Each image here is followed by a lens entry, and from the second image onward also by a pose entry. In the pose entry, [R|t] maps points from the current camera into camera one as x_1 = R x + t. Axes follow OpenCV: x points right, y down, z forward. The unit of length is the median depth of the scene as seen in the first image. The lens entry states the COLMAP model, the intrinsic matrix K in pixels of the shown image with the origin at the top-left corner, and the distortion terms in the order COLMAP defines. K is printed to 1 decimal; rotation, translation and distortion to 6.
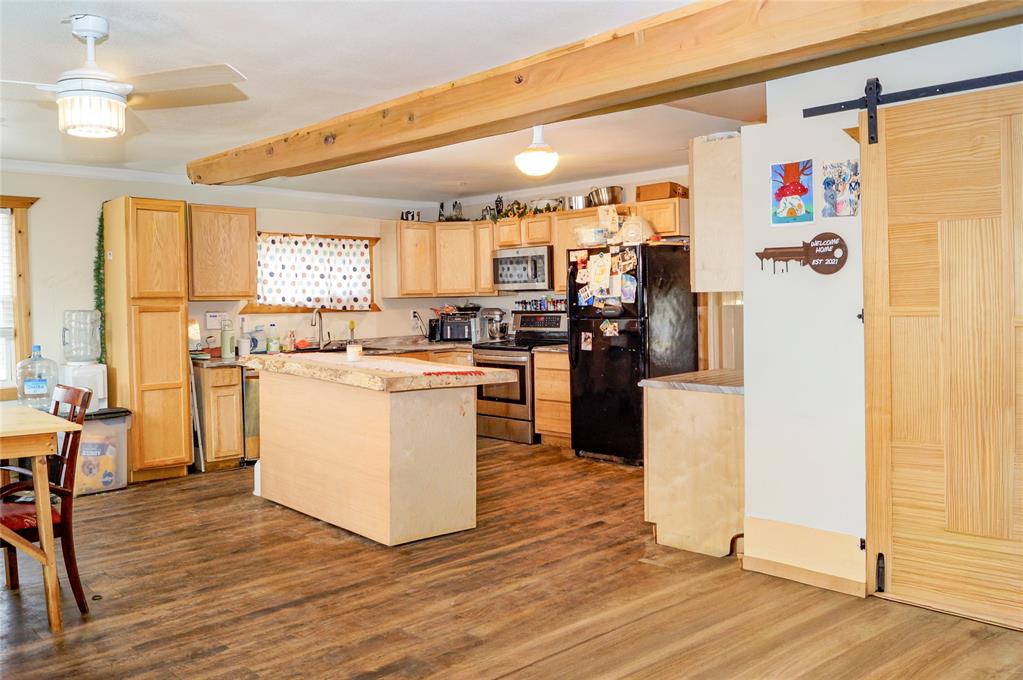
lens RADIAL K [[806.5, 0, 510.2], [0, 806.5, 329.5], [0, 0, 1]] dist [-0.087913, 0.018920]
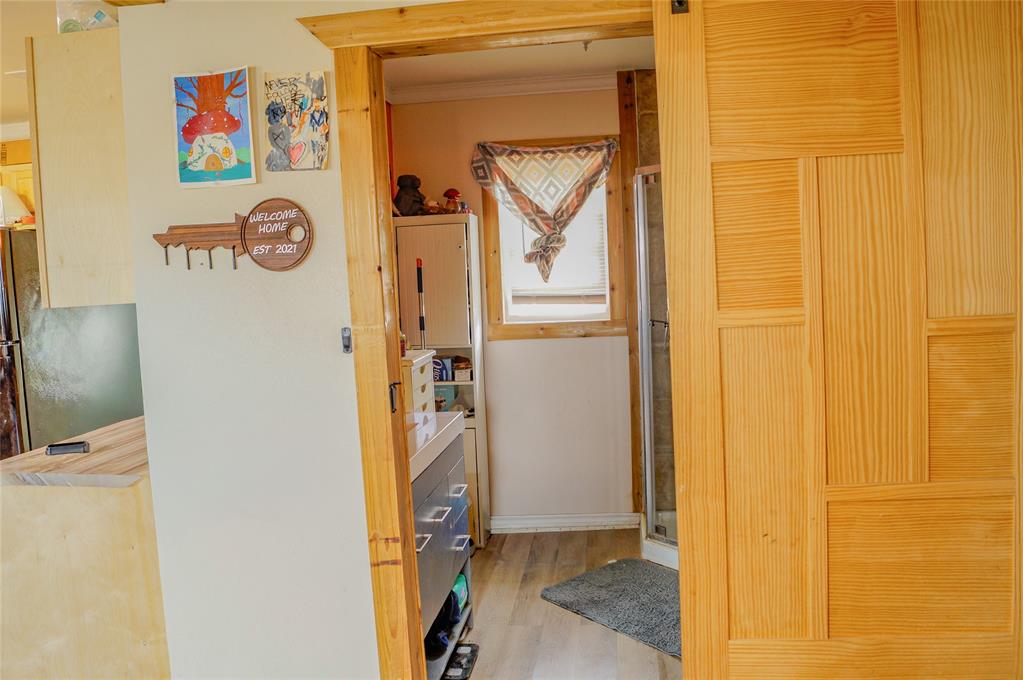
lens RADIAL K [[806.5, 0, 510.2], [0, 806.5, 329.5], [0, 0, 1]] dist [-0.087913, 0.018920]
pose [[0.792351, -0.059474, 0.607160, 0.130999], [0.053889, 0.998170, 0.027450, -0.025359], [-0.607681, 0.010969, 0.794105, 0.326316]]
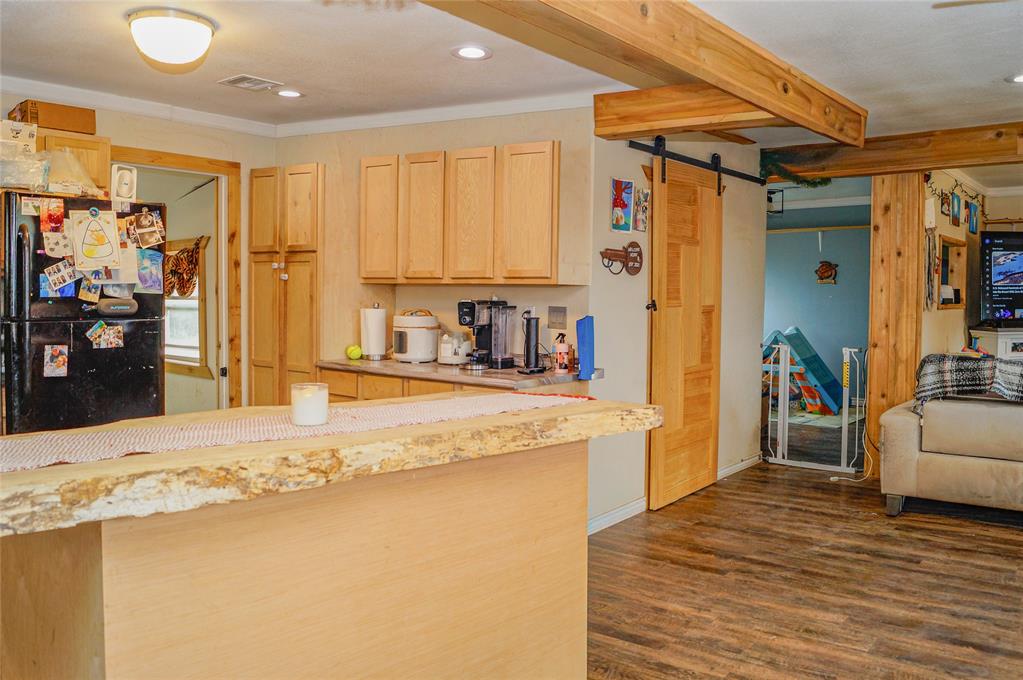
lens RADIAL K [[806.5, 0, 510.2], [0, 806.5, 329.5], [0, 0, 1]] dist [-0.087913, 0.018920]
pose [[-0.102972, -0.026379, 0.994334, -0.647251], [0.029746, 0.999120, 0.029586, -0.018746], [-0.994239, 0.032624, -0.102096, 0.991221]]
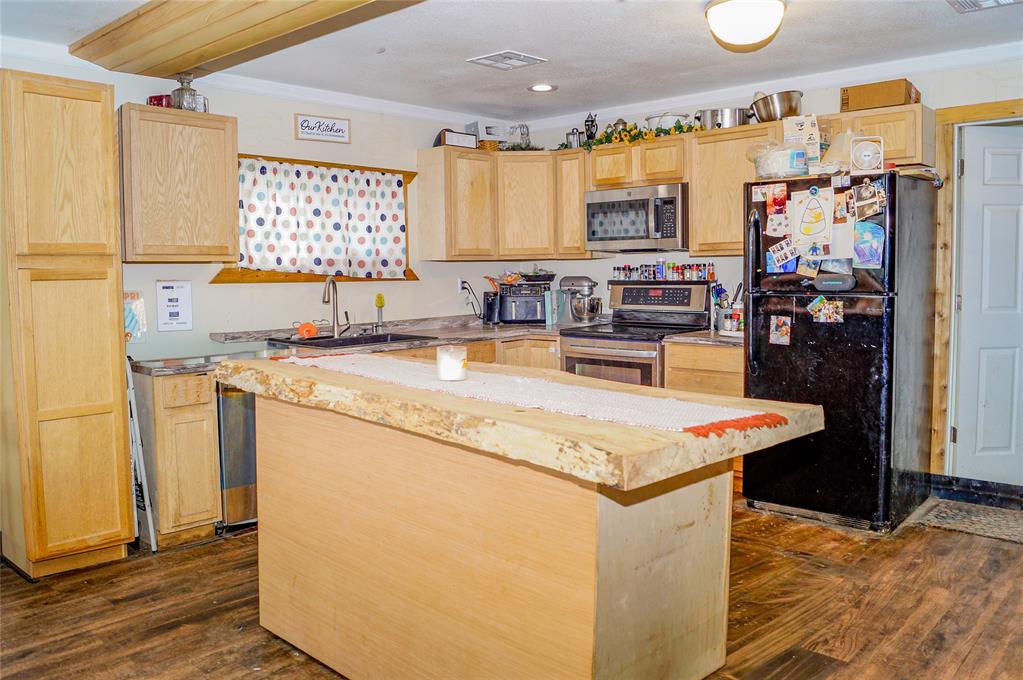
lens RADIAL K [[806.5, 0, 510.2], [0, 806.5, 329.5], [0, 0, 1]] dist [-0.087913, 0.018920]
pose [[0.999033, 0.001792, 0.043929, -0.189426], [-0.003401, 0.999325, 0.036590, -0.010521], [-0.043833, -0.036704, 0.998364, 0.524662]]
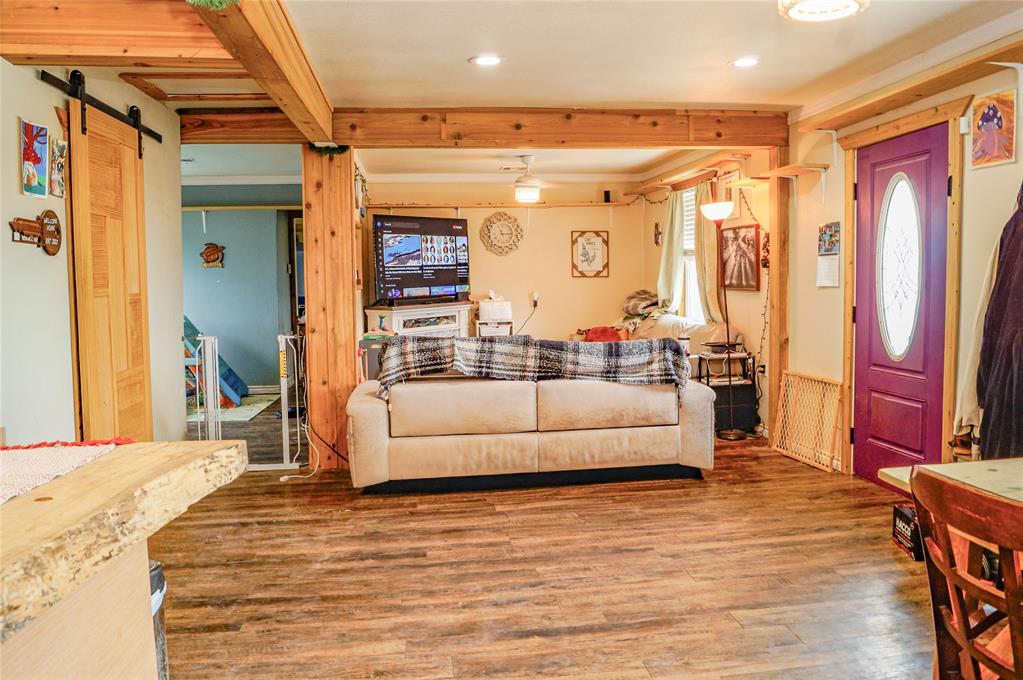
lens RADIAL K [[806.5, 0, 510.2], [0, 806.5, 329.5], [0, 0, 1]] dist [-0.087913, 0.018920]
pose [[-0.787978, -0.012682, 0.615572, -0.446732], [0.046344, 0.995730, 0.079838, -0.022567], [-0.613956, 0.091439, -0.784026, 1.042740]]
